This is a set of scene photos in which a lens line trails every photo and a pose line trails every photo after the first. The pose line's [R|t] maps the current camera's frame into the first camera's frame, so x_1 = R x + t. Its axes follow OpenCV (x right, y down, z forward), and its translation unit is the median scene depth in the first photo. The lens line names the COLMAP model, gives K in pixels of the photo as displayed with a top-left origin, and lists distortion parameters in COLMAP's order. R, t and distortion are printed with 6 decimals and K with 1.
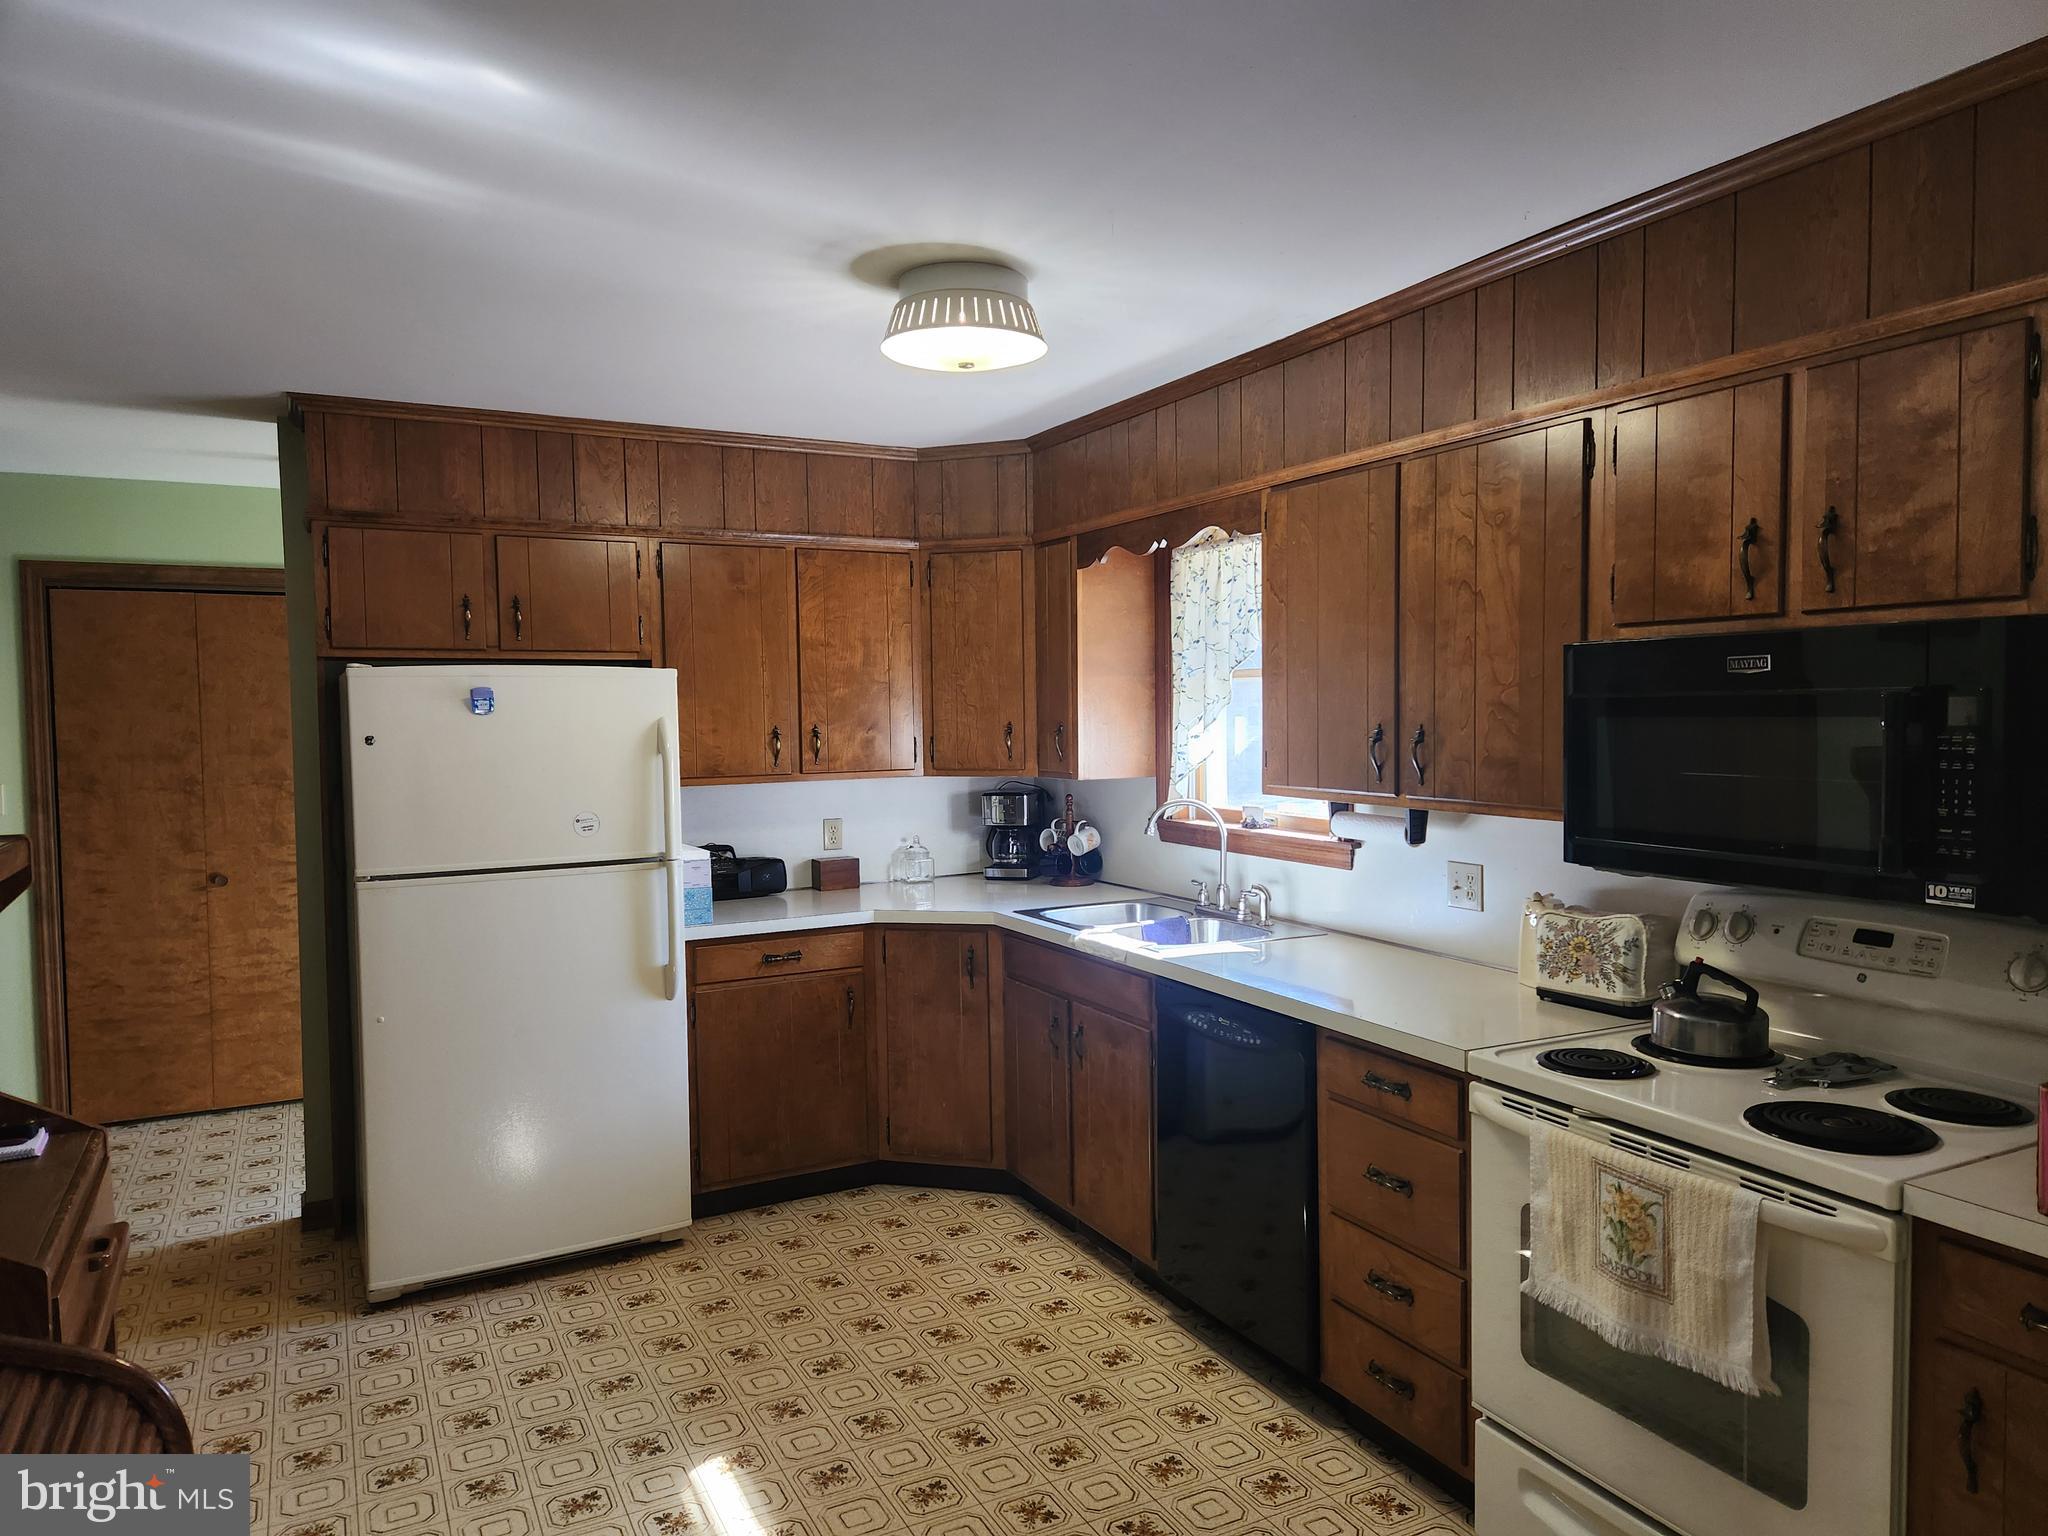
lens RADIAL K [[1394.6, 0, 1022.1], [0, 1394.6, 764.0], [0, 0, 1]] dist [0.078160, -0.069227]
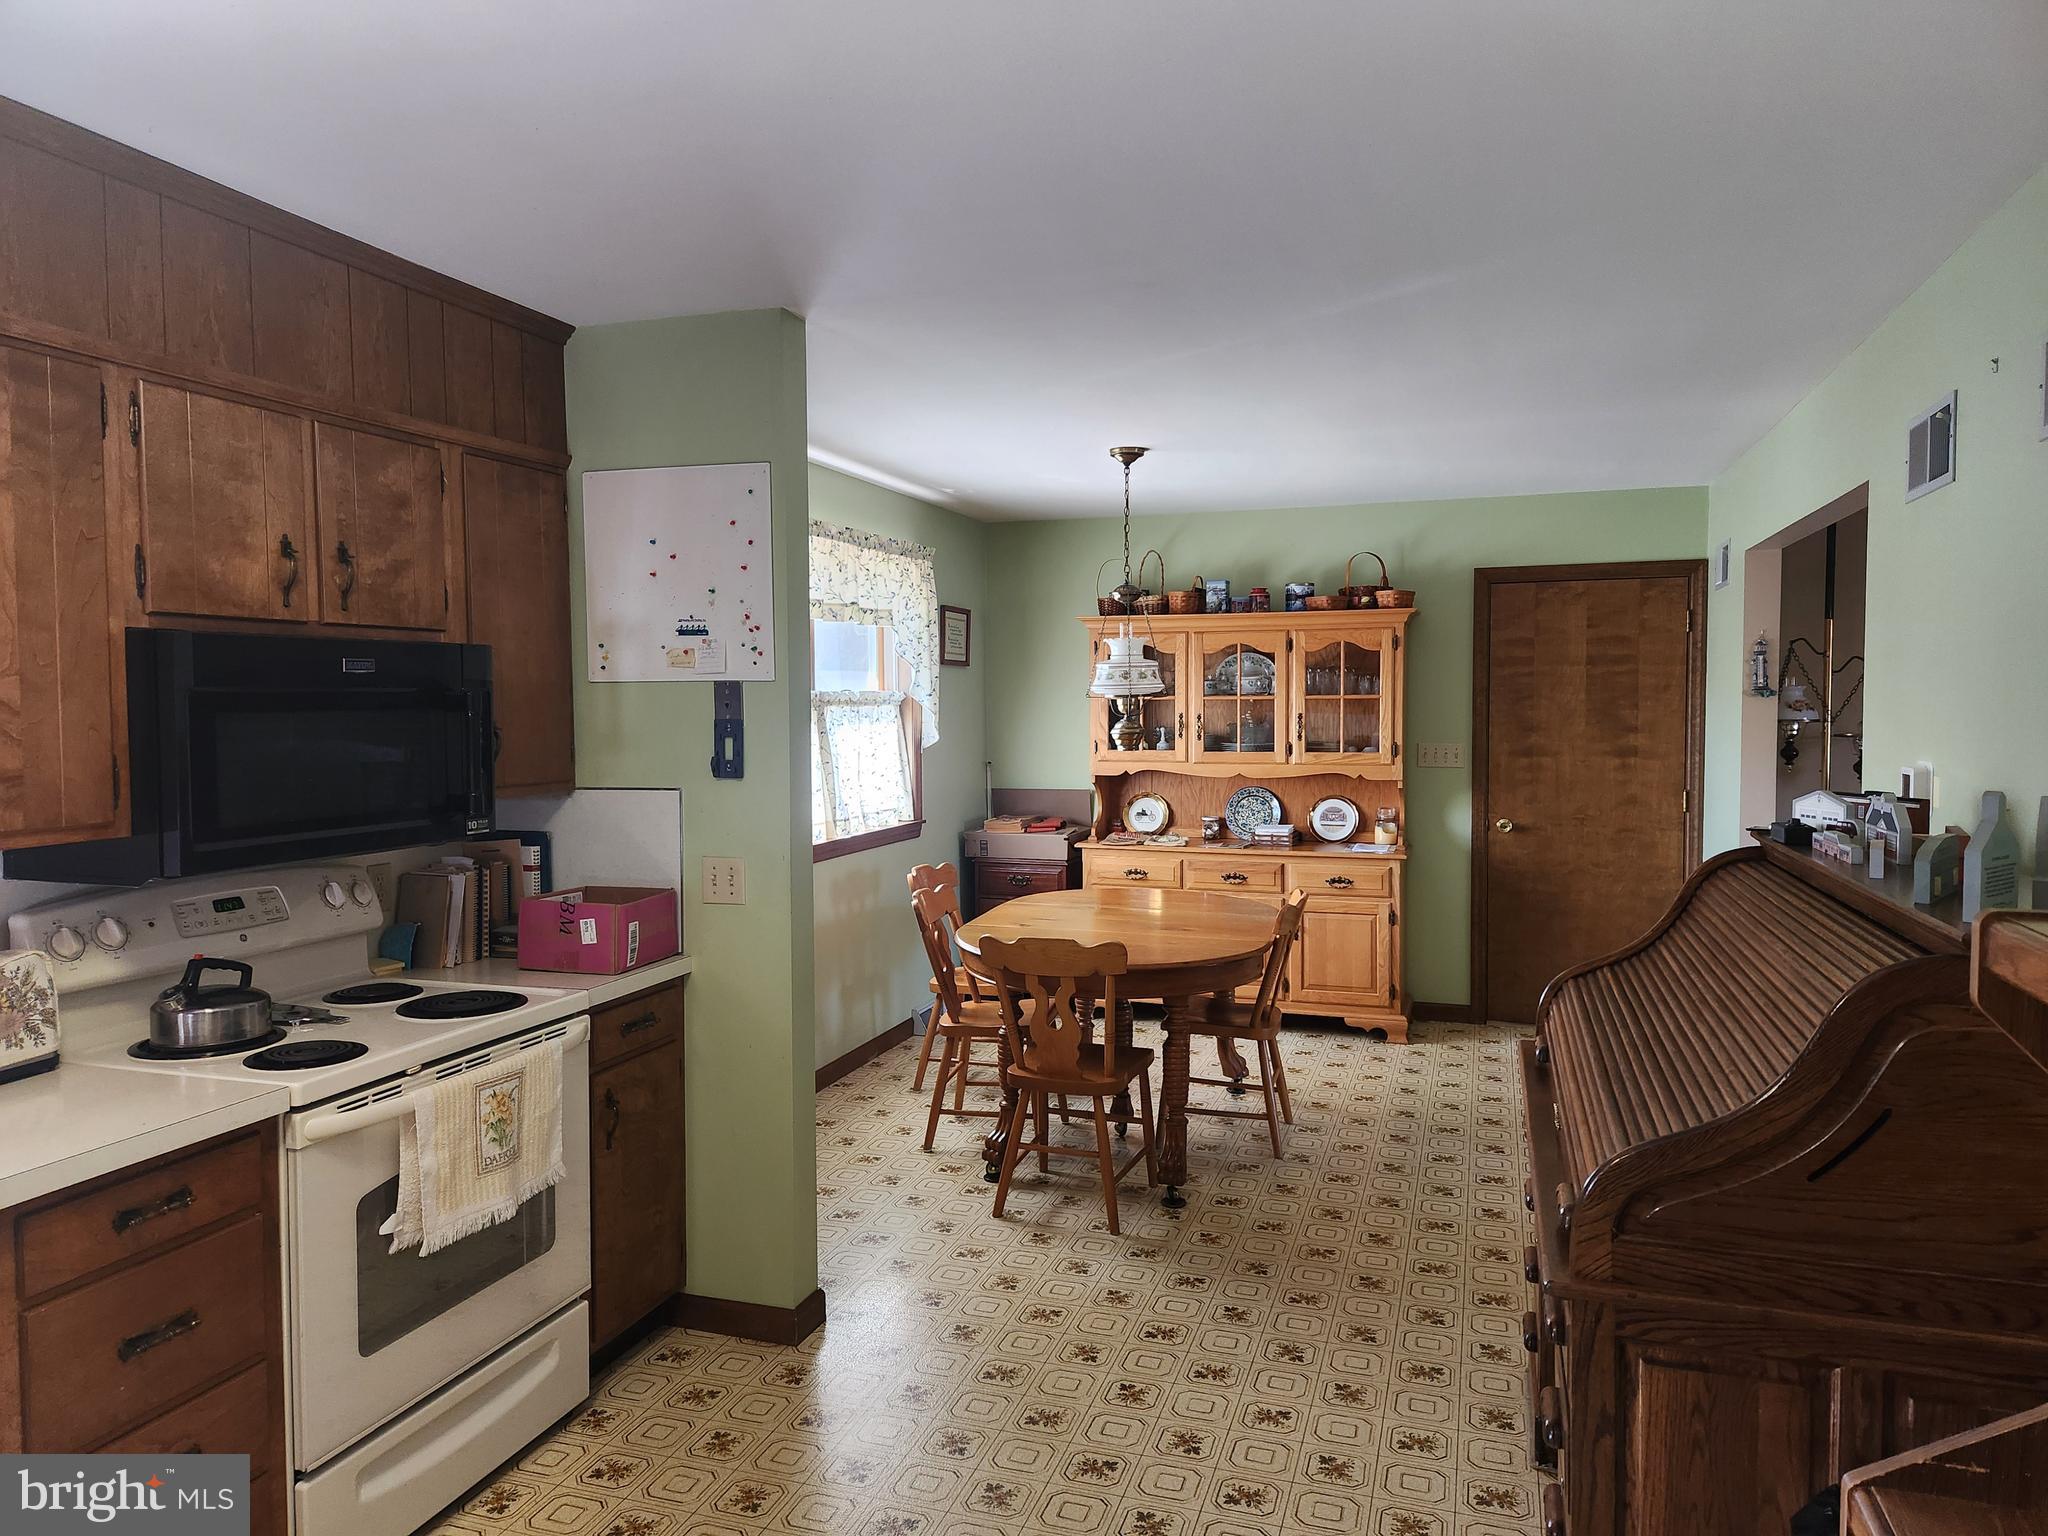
lens RADIAL K [[1394.6, 0, 1057.8], [0, 1394.6, 762.6], [0, 0, 1]] dist [0.078160, -0.069227]
pose [[-0.722058, -0.018001, 0.691598, -0.440159], [0.041669, 0.996715, 0.069447, -0.028534], [-0.690576, 0.078963, -0.718936, 0.872431]]
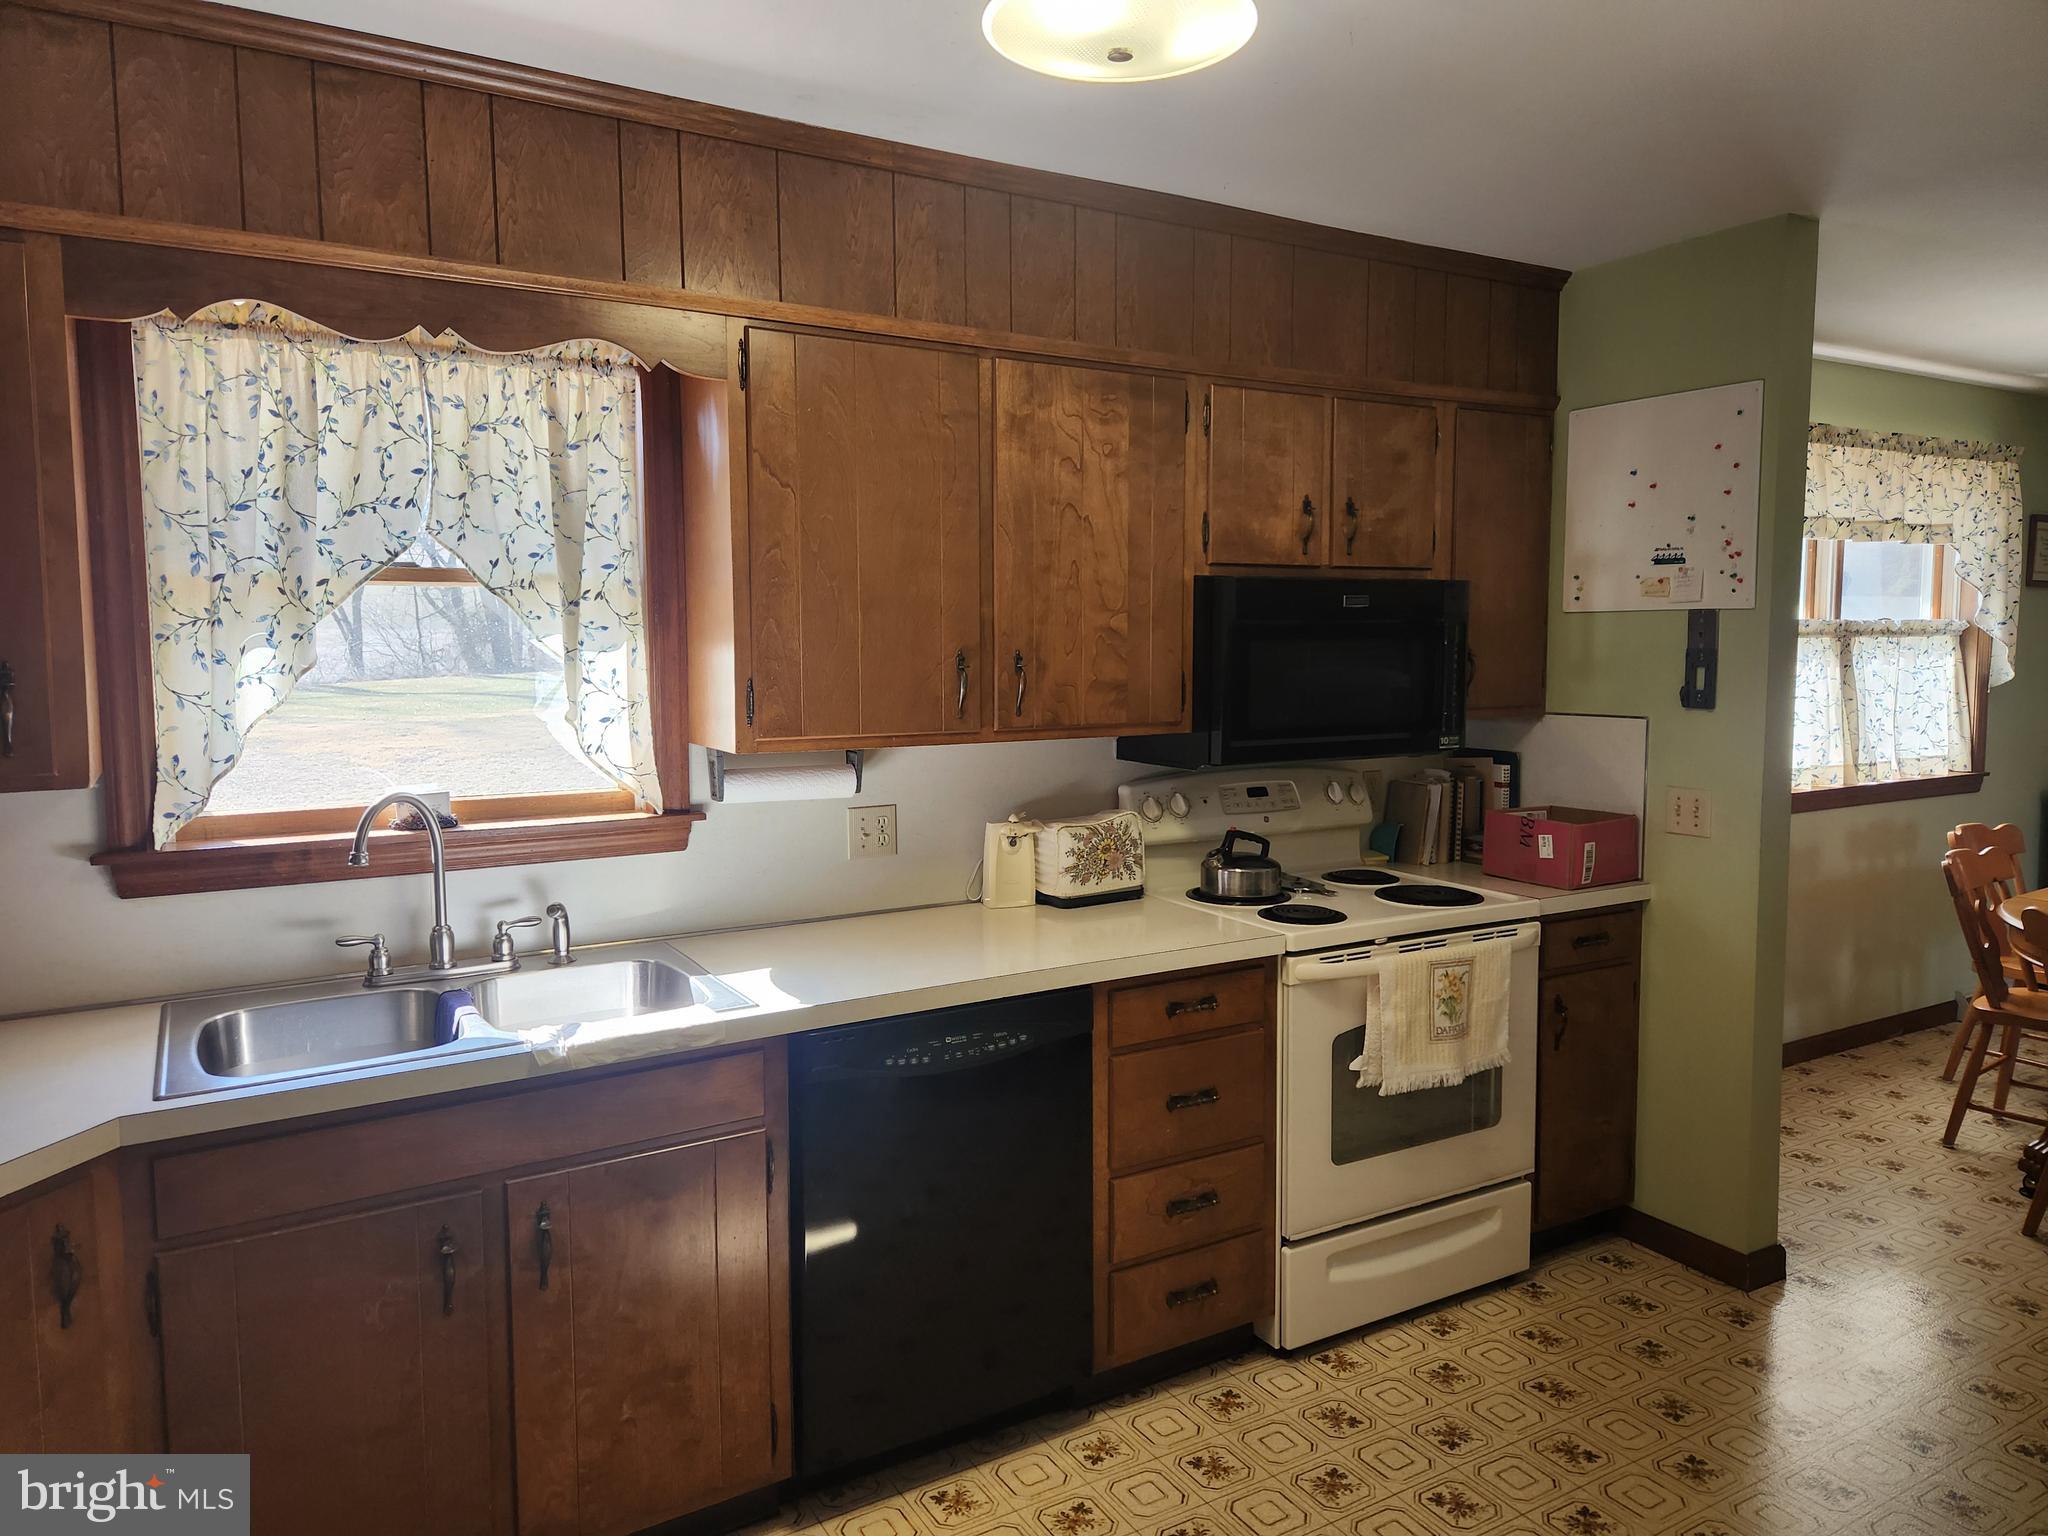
lens RADIAL K [[1394.6, 0, 1020.9], [0, 1394.6, 749.0], [0, 0, 1]] dist [0.078160, -0.069227]
pose [[-0.080611, -0.069985, 0.994286, -0.522244], [0.046018, 0.996207, 0.073851, -0.025270], [-0.995683, 0.051708, -0.077084, 0.870153]]
